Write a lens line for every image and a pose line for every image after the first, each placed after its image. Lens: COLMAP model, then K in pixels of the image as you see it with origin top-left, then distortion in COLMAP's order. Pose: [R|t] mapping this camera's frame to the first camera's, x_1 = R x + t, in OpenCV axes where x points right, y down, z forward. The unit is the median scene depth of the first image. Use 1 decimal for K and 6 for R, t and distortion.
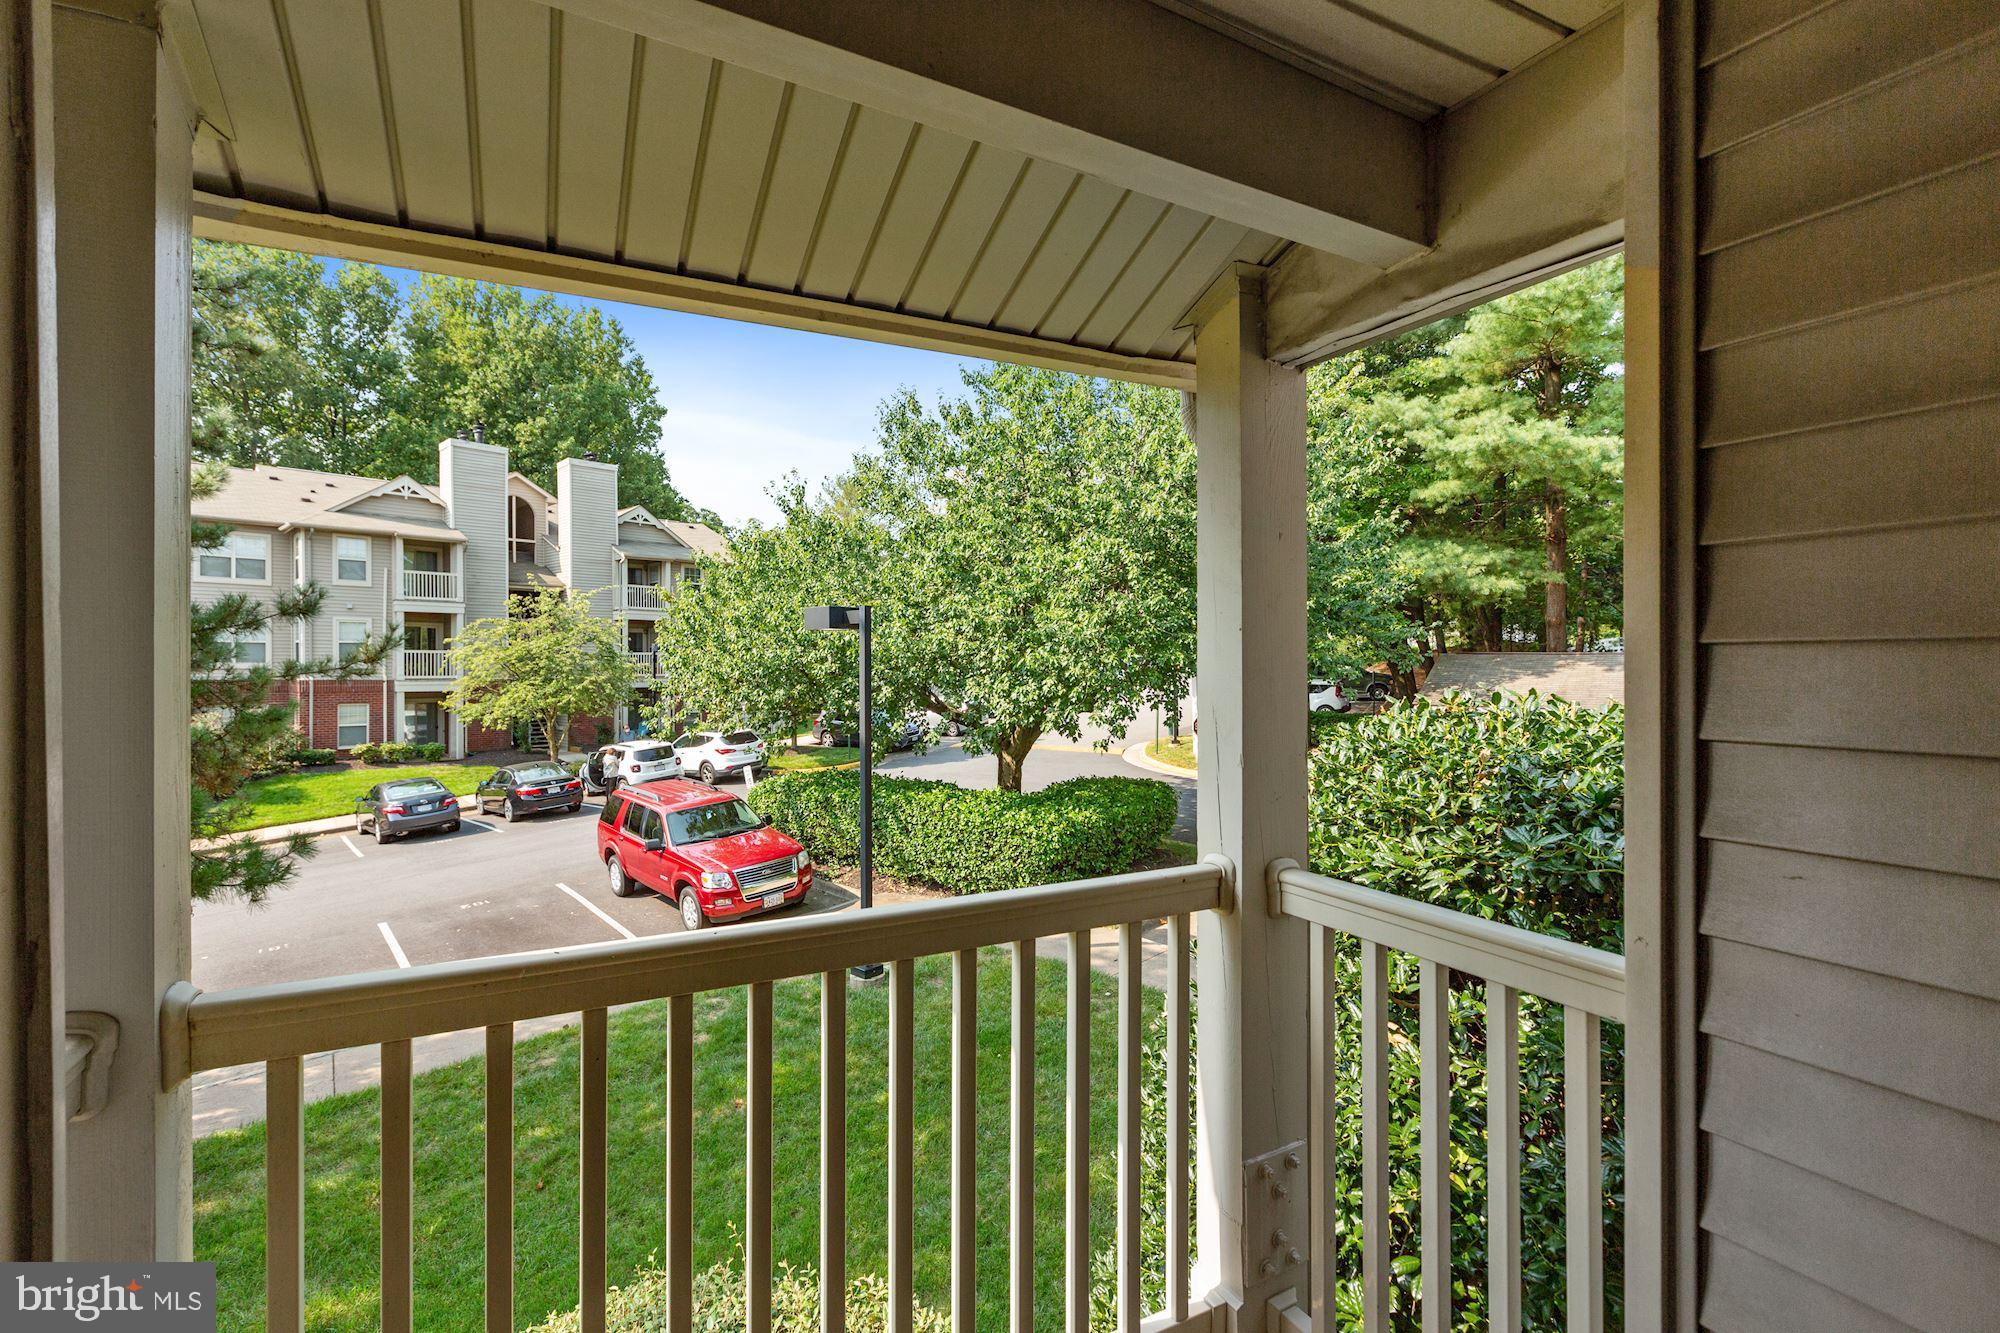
lens RADIAL K [[947.3, 0, 1000.9], [0, 947.3, 671.9], [0, 0, 1]] dist [-0.014149, 0.012626]
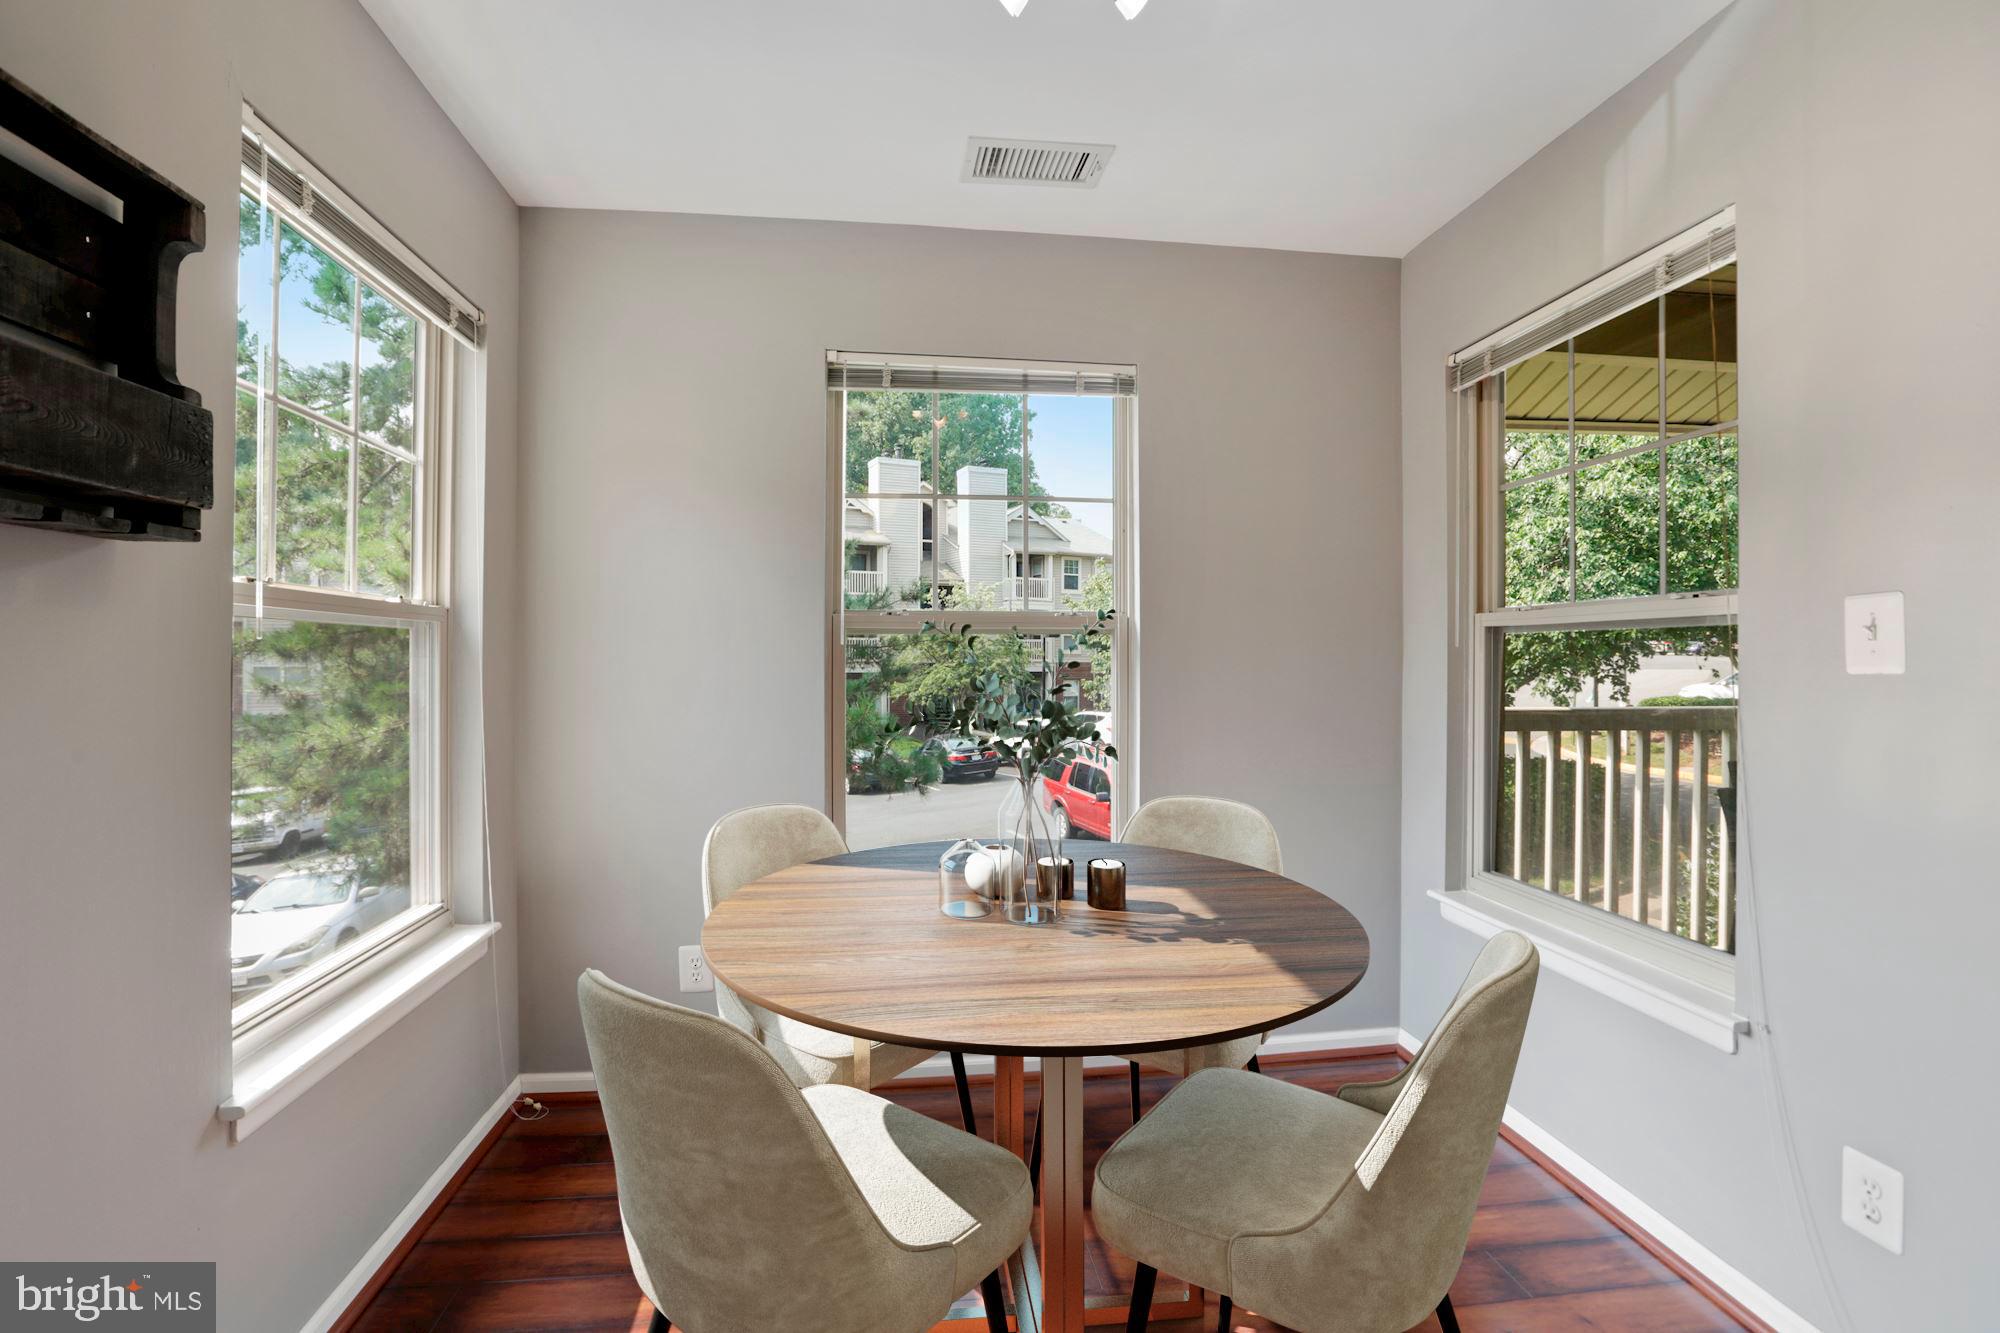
lens RADIAL K [[947.3, 0, 1003.2], [0, 947.3, 655.6], [0, 0, 1]] dist [-0.014149, 0.012626]
pose [[0.932964, -0.000281, -0.359970, -0.051260], [-0.001027, 0.999994, -0.003442, 0.010339], [0.359969, 0.003581, 0.932957, -0.127564]]
